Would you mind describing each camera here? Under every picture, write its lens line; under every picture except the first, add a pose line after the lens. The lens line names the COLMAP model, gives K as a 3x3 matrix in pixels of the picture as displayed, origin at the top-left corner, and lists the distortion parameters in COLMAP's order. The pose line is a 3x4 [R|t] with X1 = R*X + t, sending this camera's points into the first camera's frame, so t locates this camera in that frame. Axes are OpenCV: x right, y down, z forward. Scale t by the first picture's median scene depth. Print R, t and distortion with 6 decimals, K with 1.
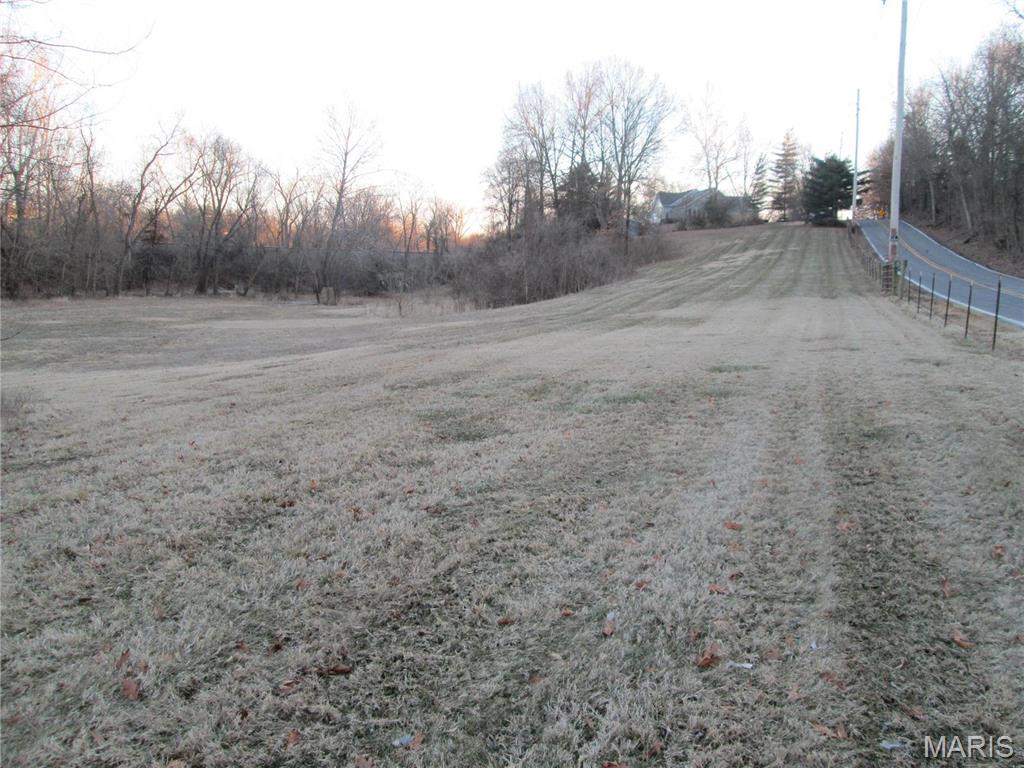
lens RADIAL K [[840.3, 0, 511.5], [0, 840.3, 381.5], [0, 0, 1]] dist [0.013250, -0.002380]
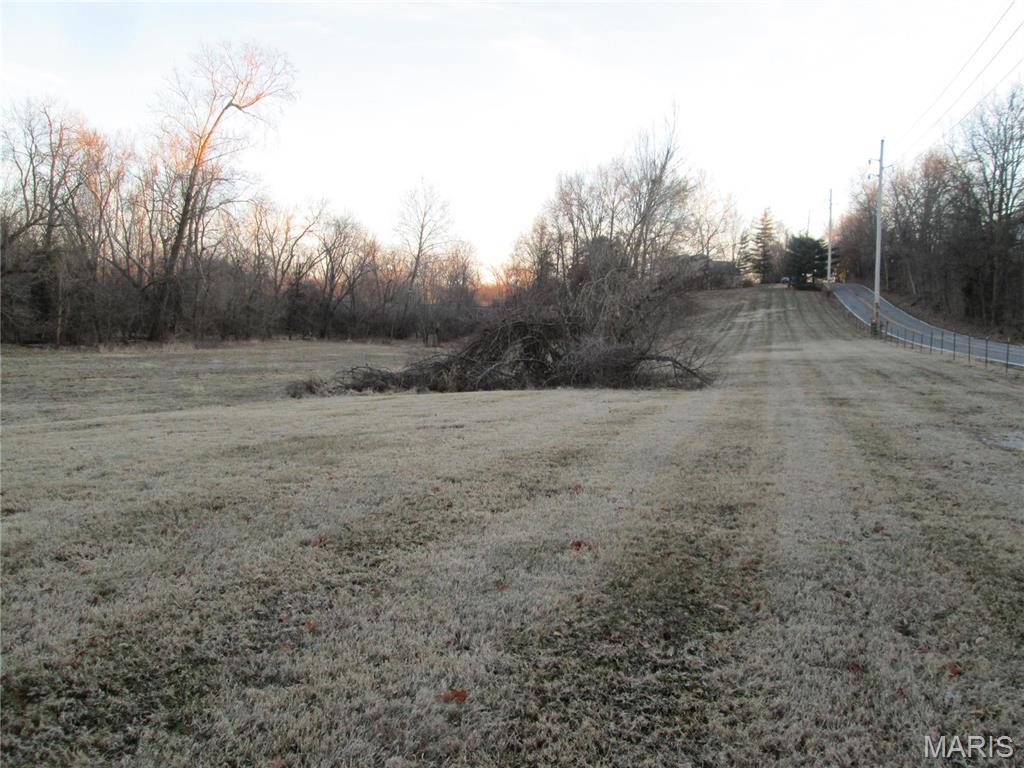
lens RADIAL K [[840.3, 0, 512.6], [0, 840.3, 385.9], [0, 0, 1]] dist [0.013250, -0.002380]
pose [[0.998572, 0.003191, 0.053320, -0.104041], [-0.000333, 0.998566, -0.053538, 0.022843], [-0.053414, 0.053444, 0.997141, -0.184459]]
